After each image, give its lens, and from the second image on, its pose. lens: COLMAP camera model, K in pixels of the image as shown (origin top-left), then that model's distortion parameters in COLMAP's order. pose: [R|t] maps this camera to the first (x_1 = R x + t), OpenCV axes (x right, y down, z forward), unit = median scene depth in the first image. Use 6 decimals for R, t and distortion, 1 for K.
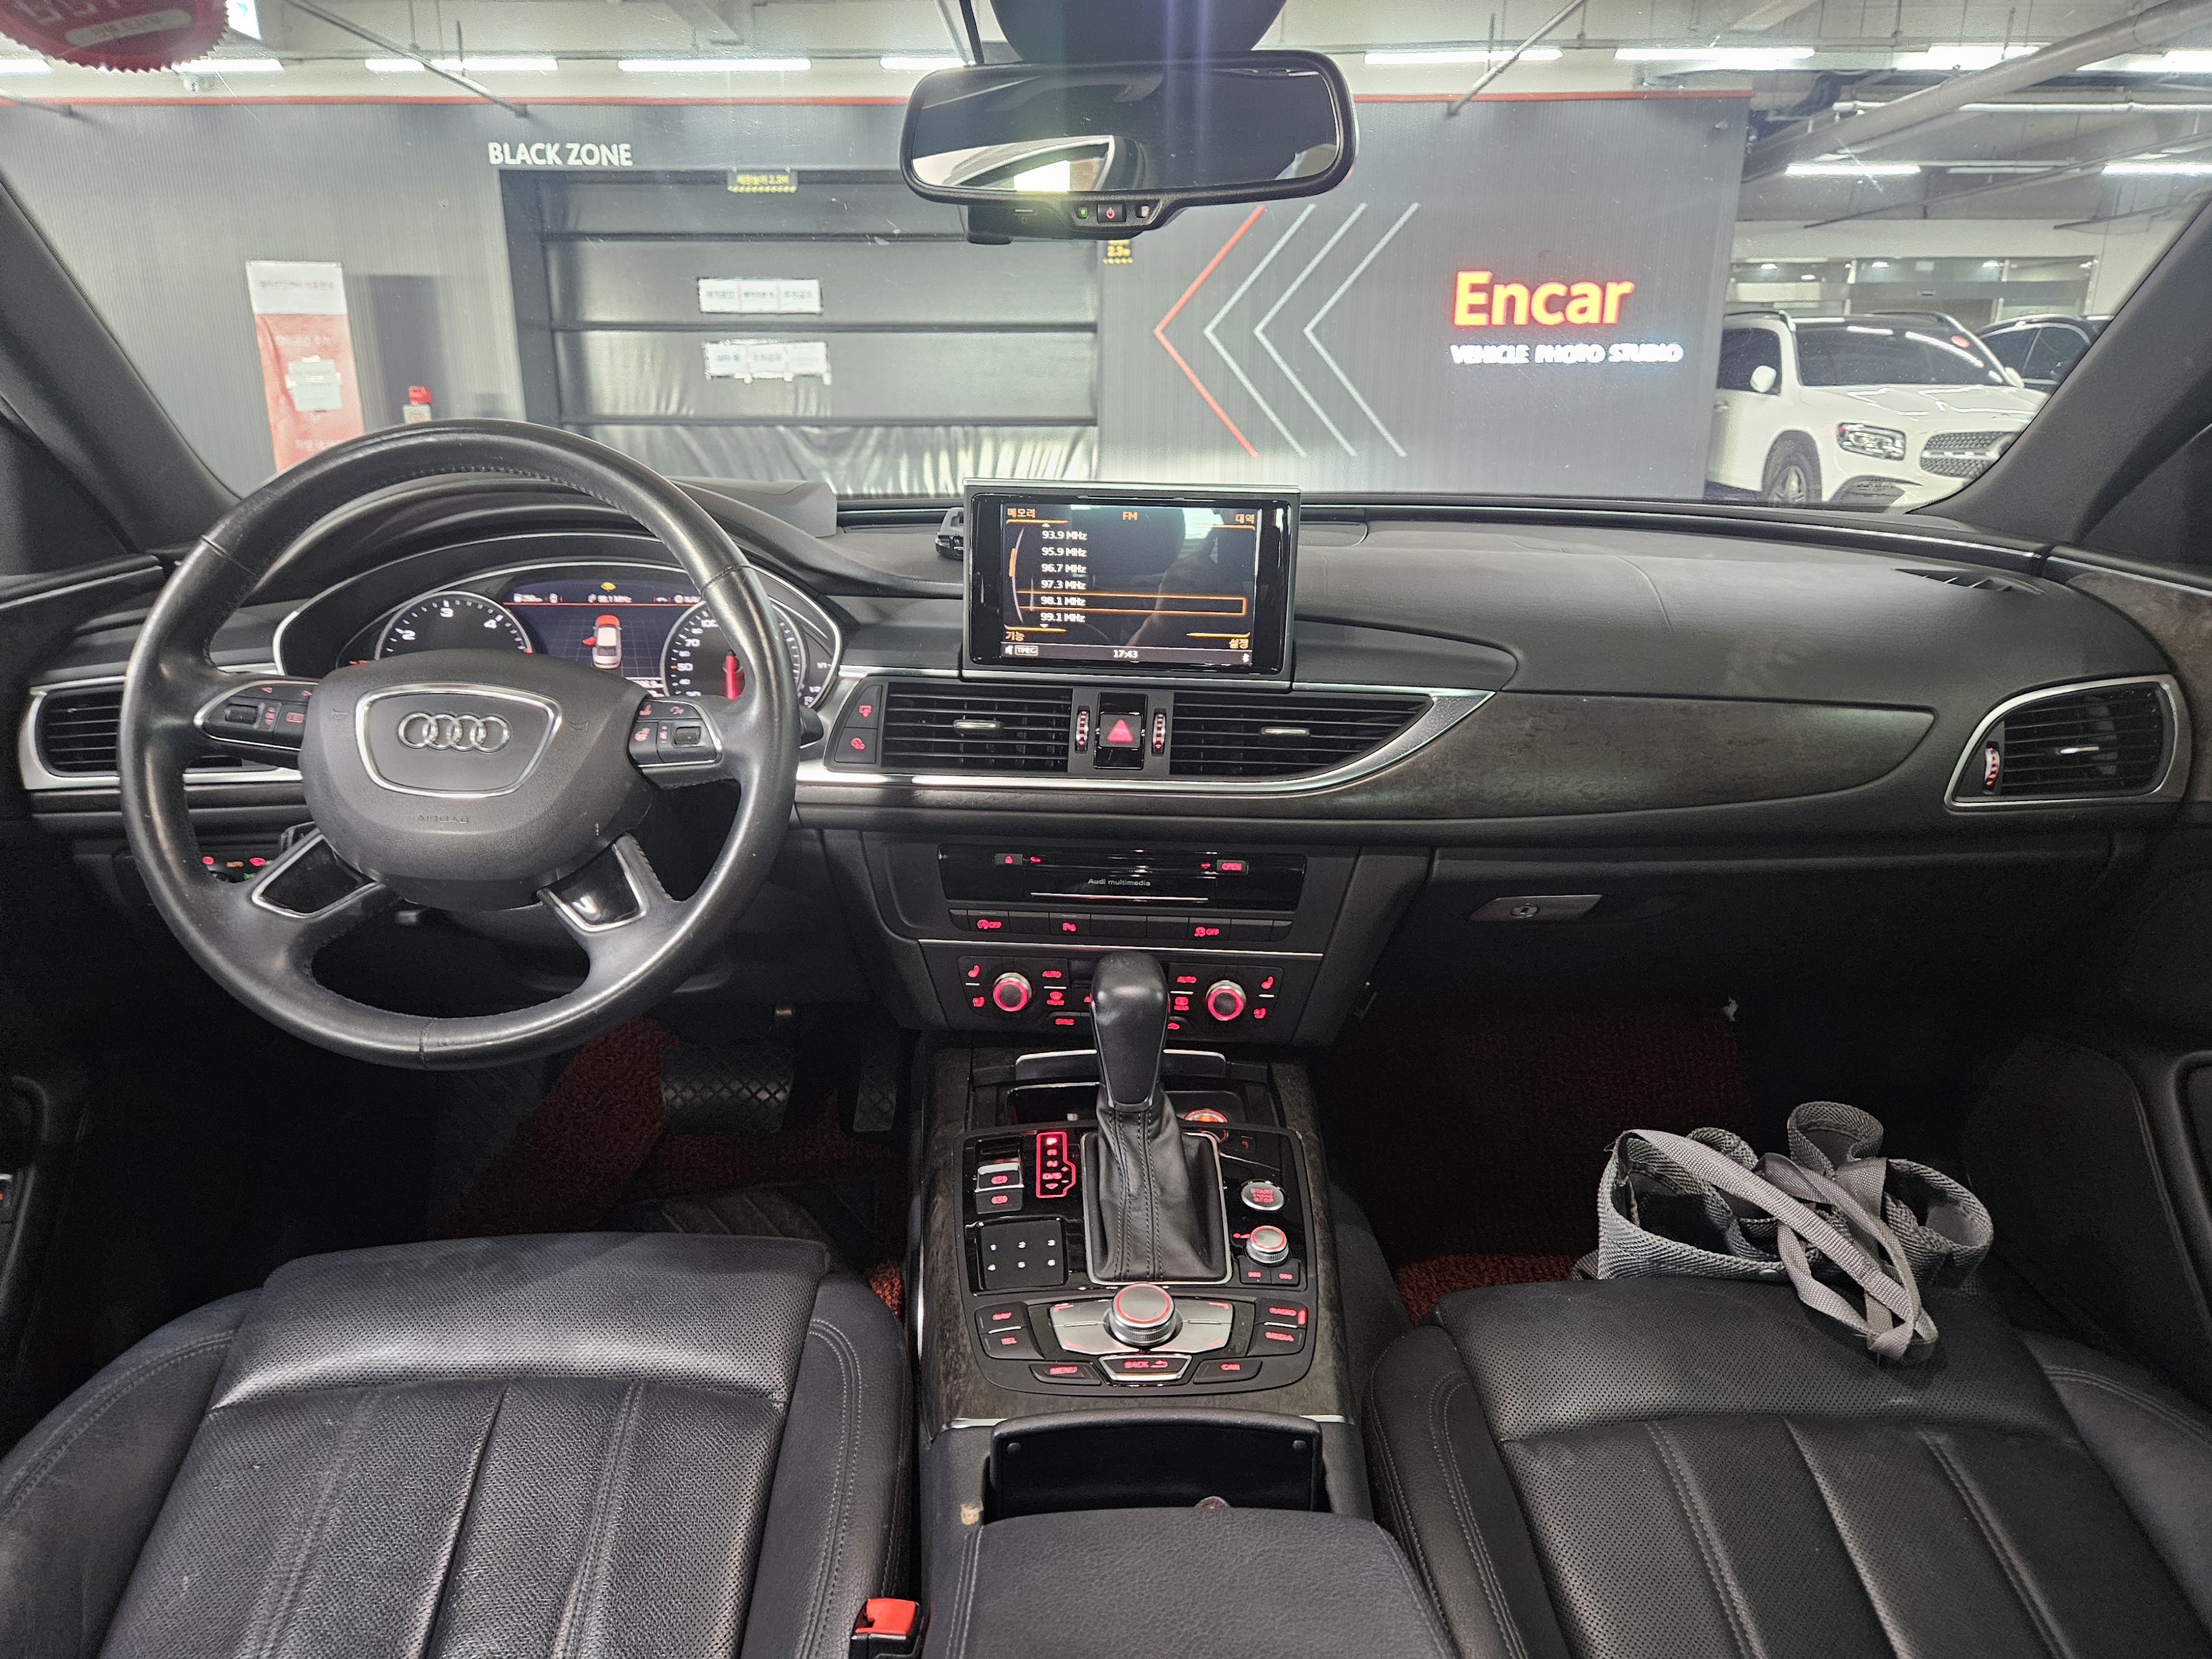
lens RADIAL K [[1497.5, 0, 1075.0], [0, 1497.5, 826.1], [0, 0, 1]] dist [0.072933, -0.057400]
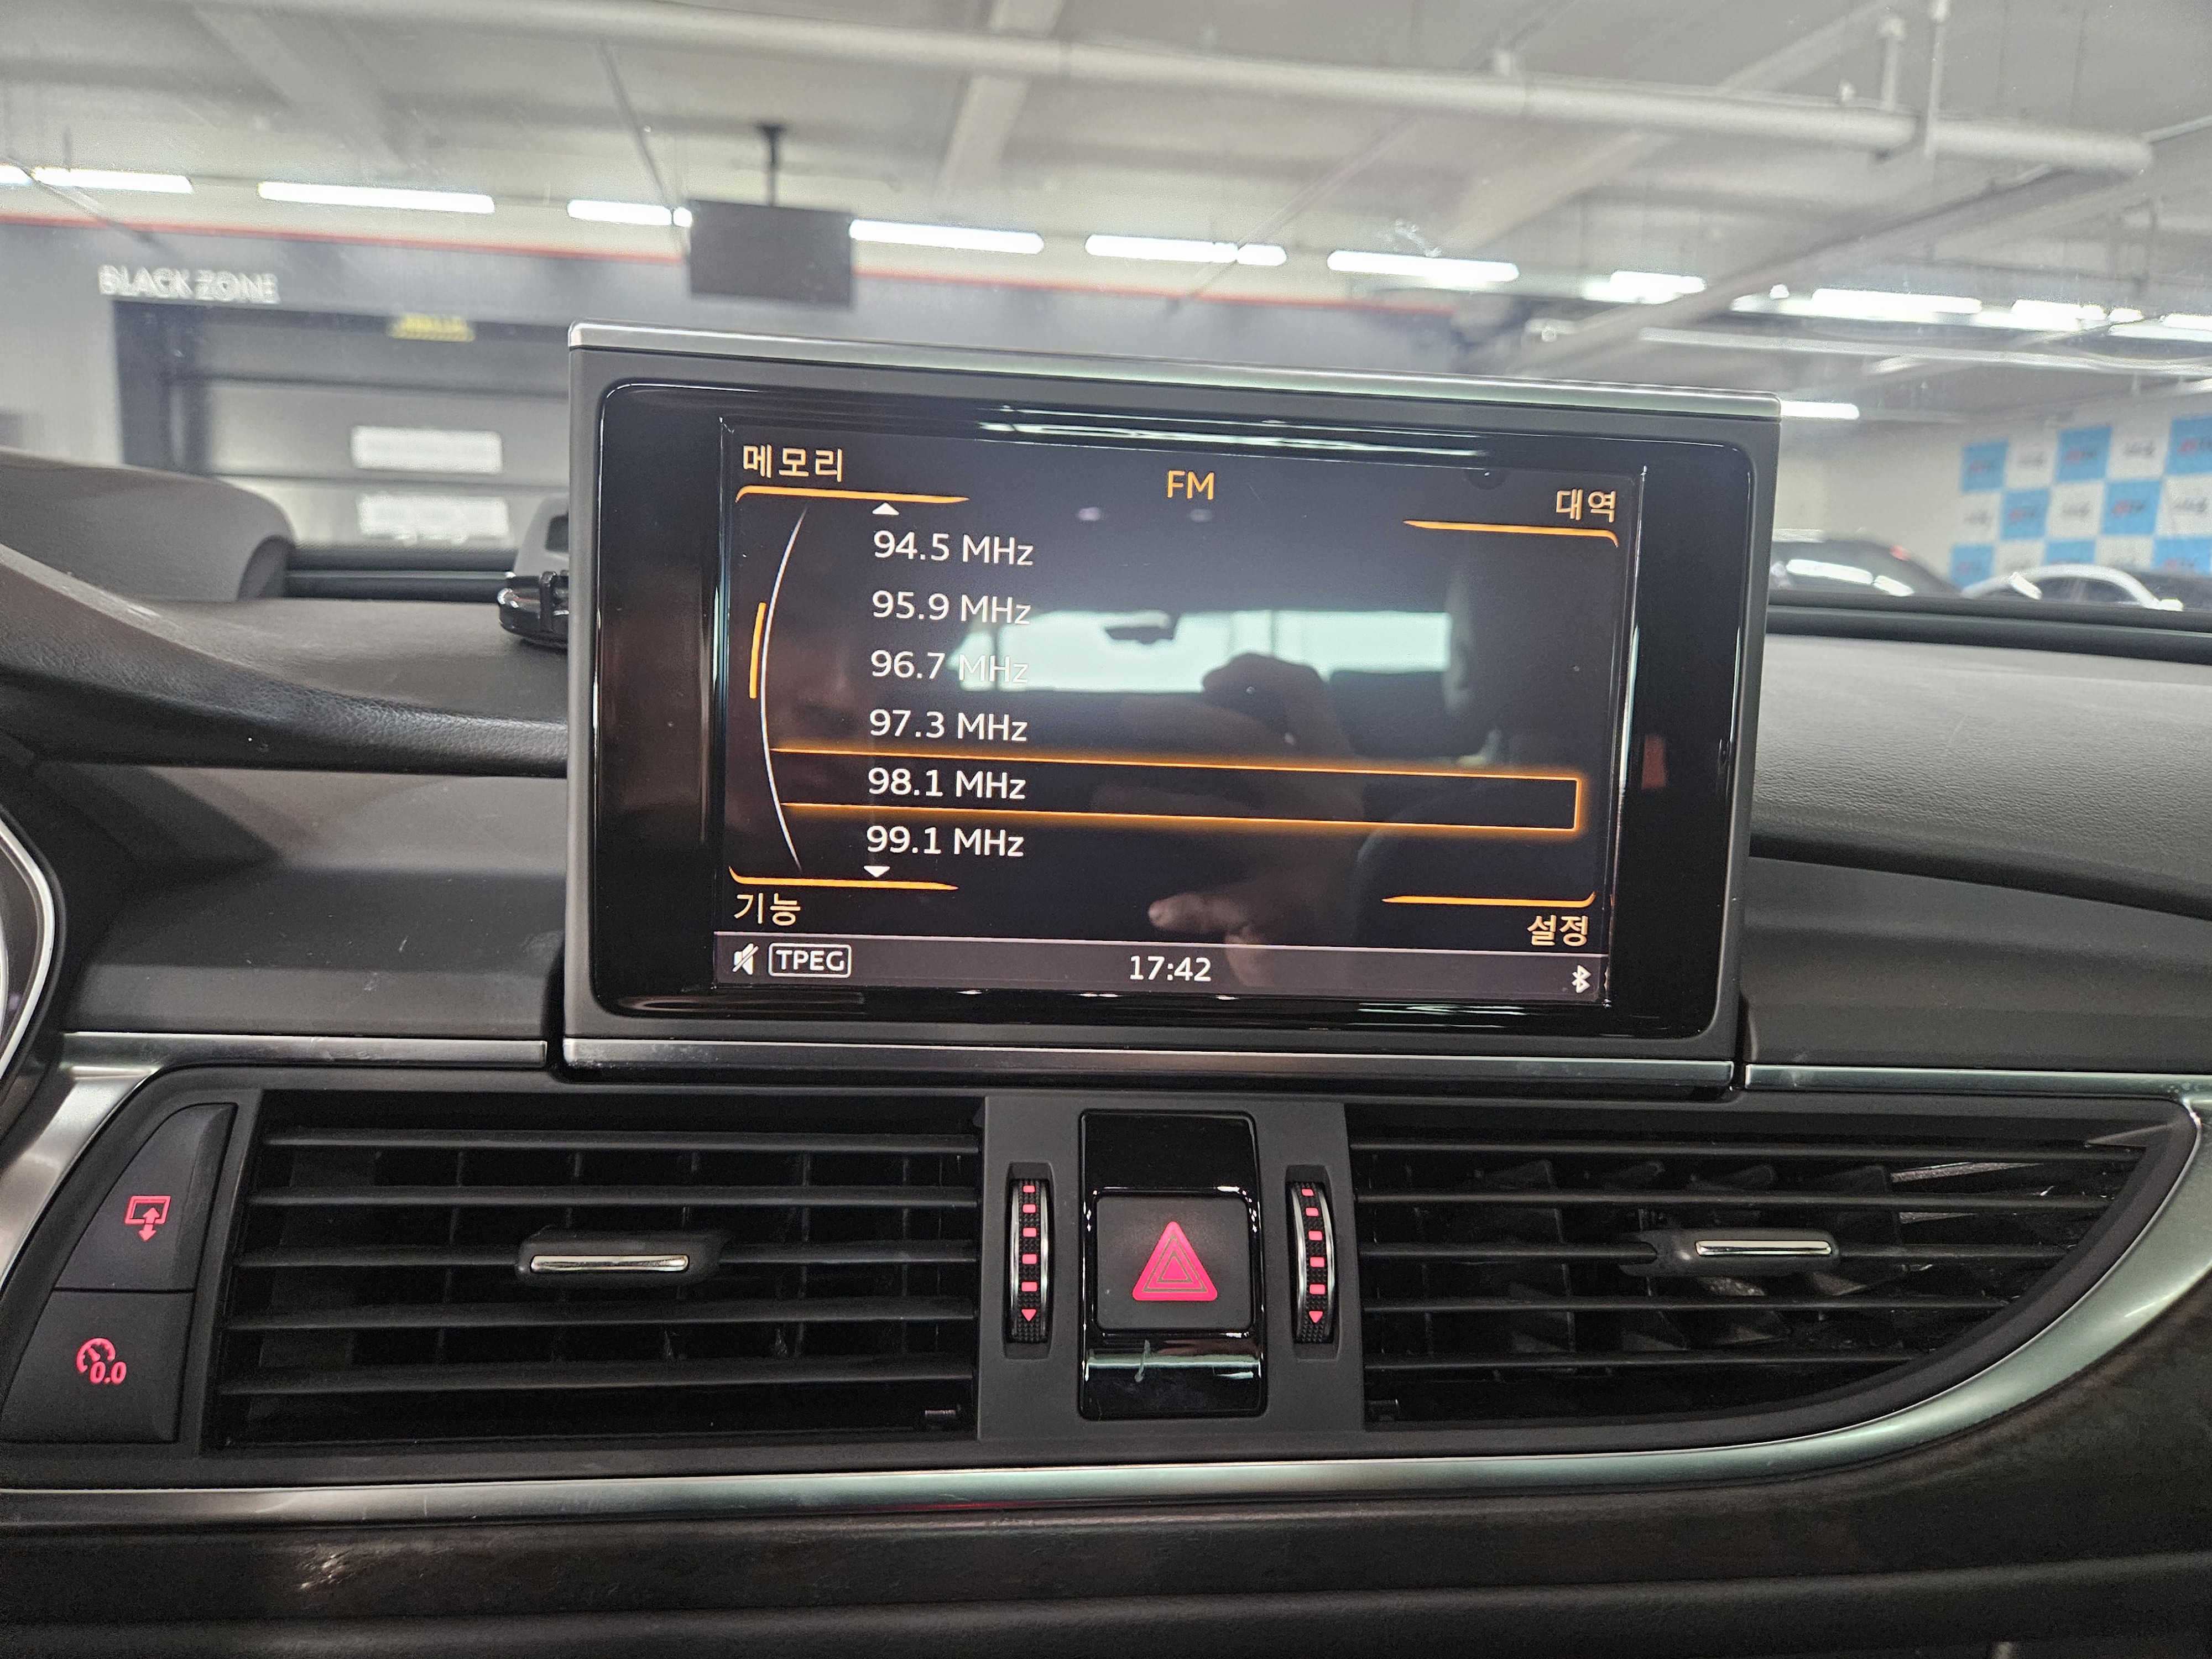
lens RADIAL K [[1497.5, 0, 1069.9], [0, 1497.5, 840.5], [0, 0, 1]] dist [0.072933, -0.057400]
pose [[0.982808, -0.003136, 0.184603, -0.034441], [0.024345, 0.993327, -0.112737, -0.100978], [-0.183018, 0.115293, 0.976326, 0.680964]]
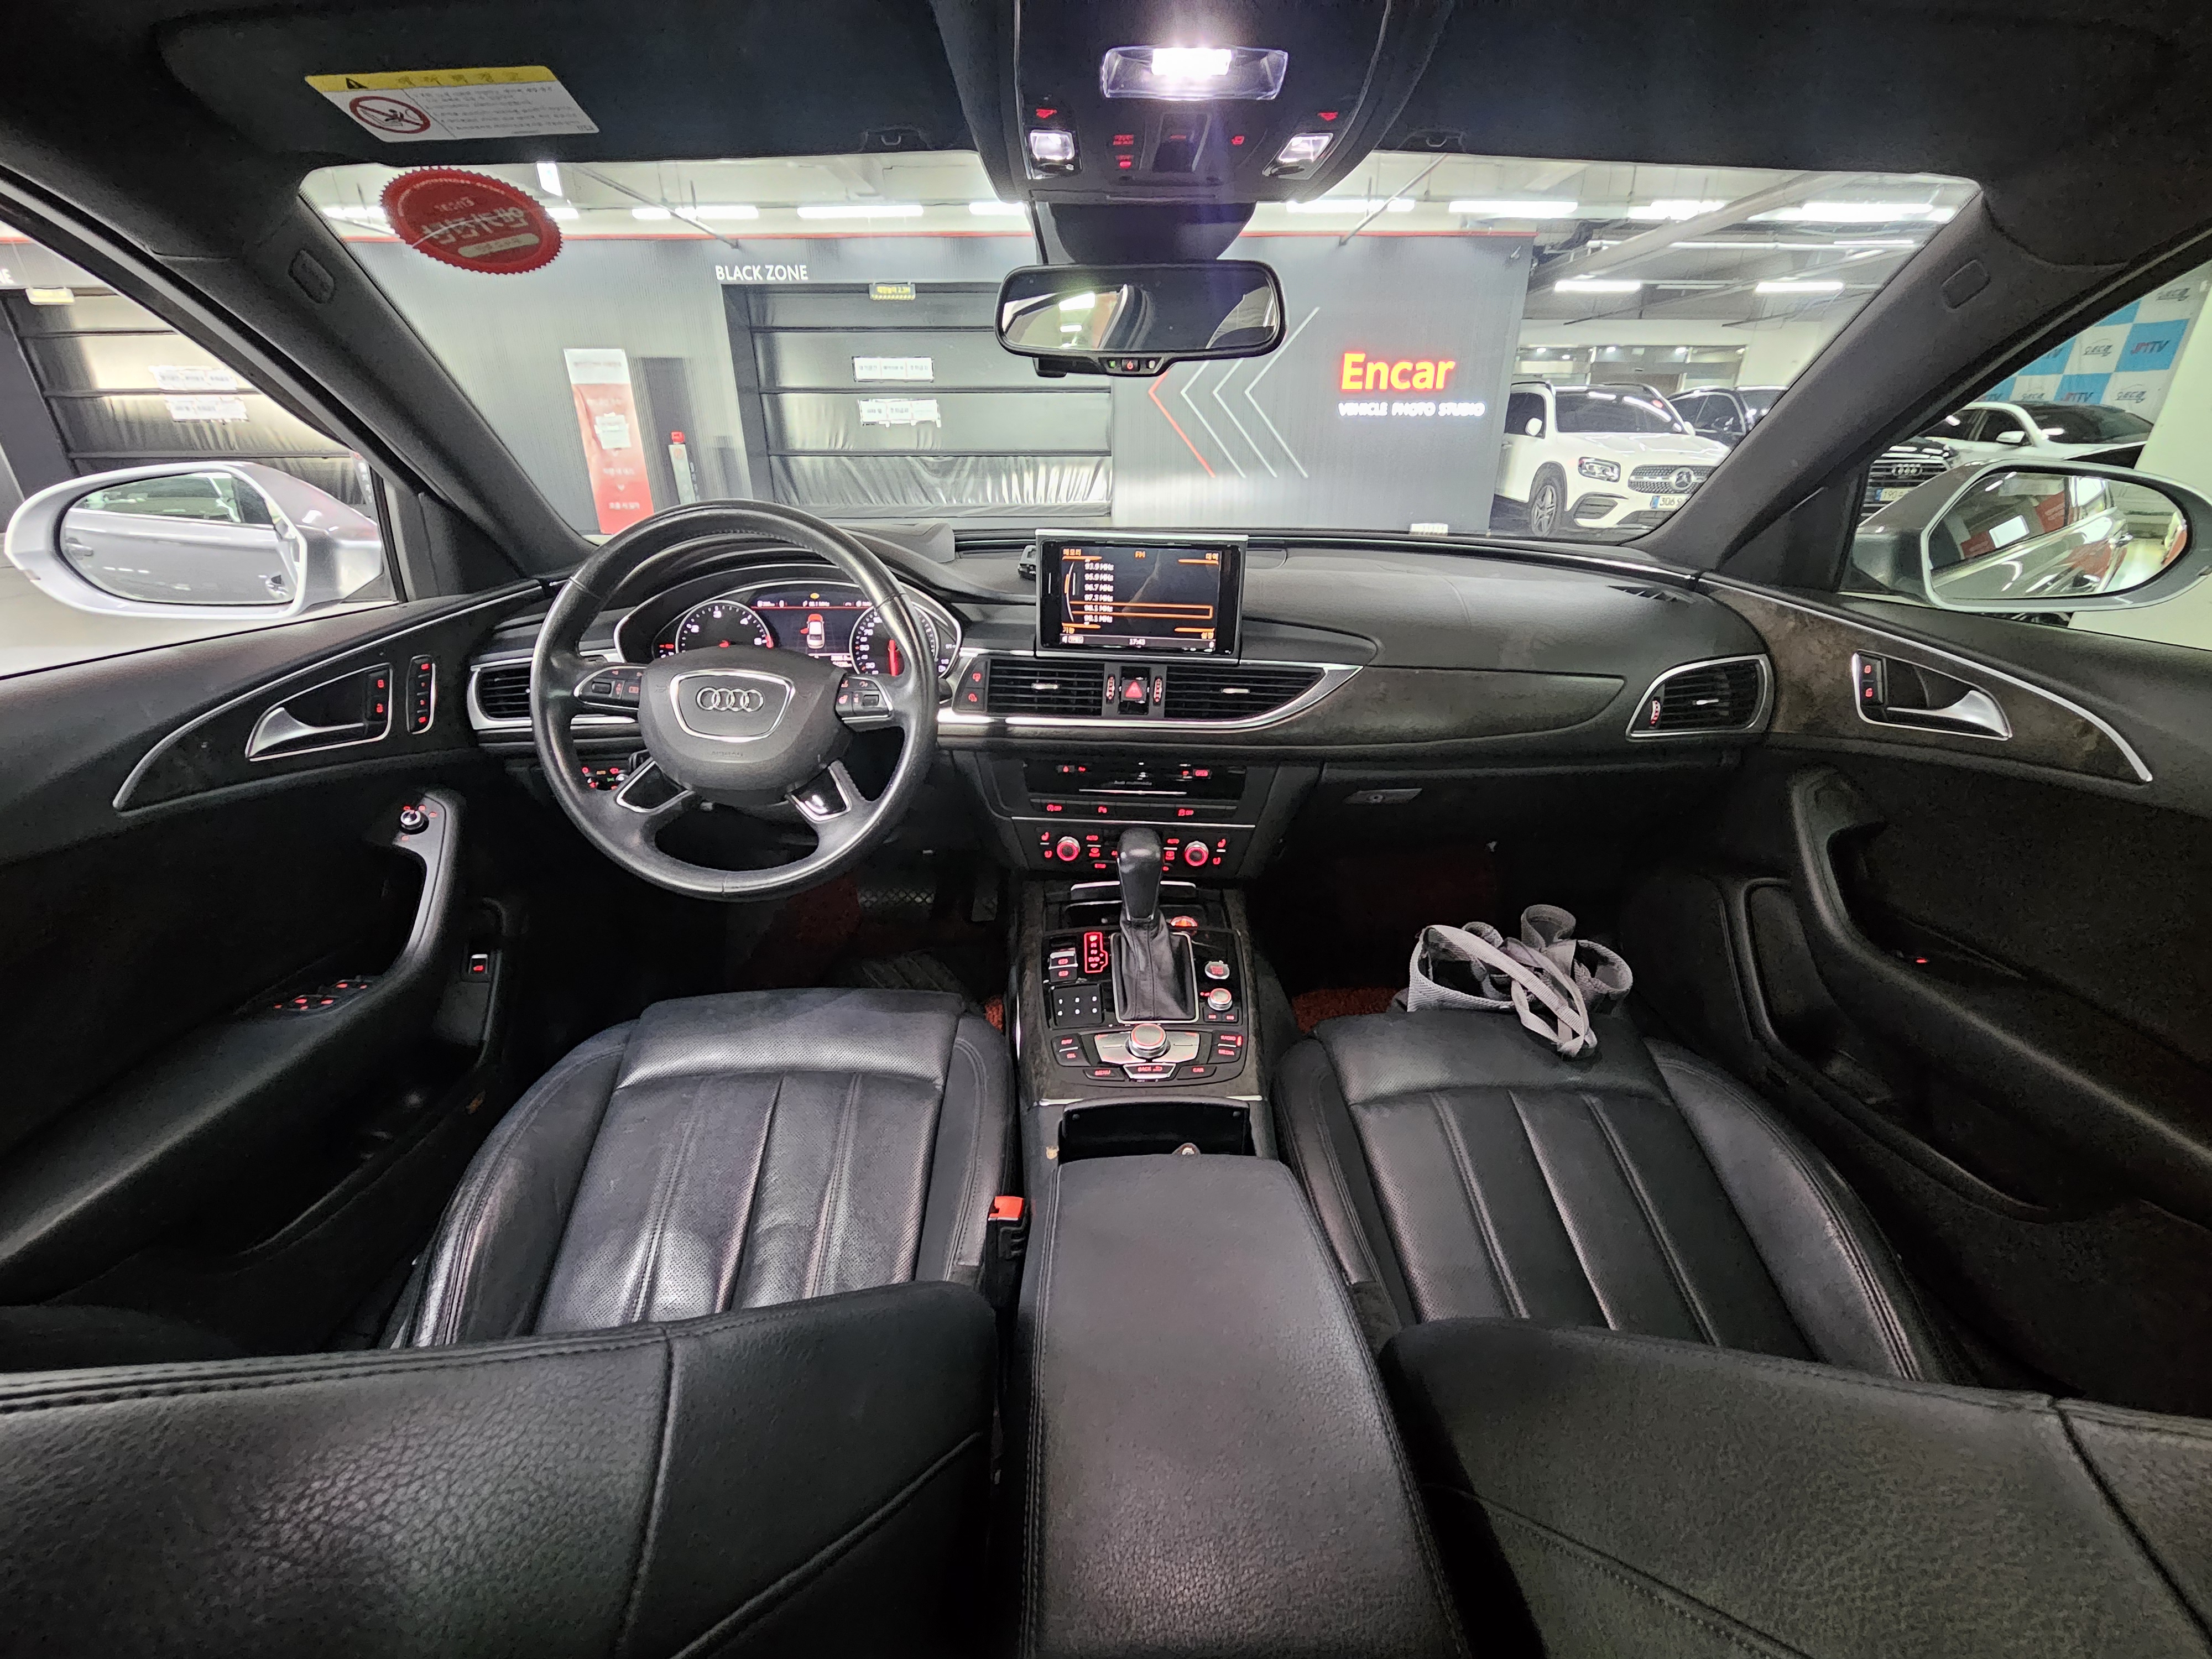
lens RADIAL K [[920.2, 0, 1105.6], [0, 920.2, 839.5], [0, 0, 1]] dist [0.004235, -0.002783]
pose [[0.999960, -0.003020, 0.008402, -0.008776], [0.001820, 0.990240, 0.139360, -0.039338], [-0.008741, -0.139339, 0.990206, -0.011558]]
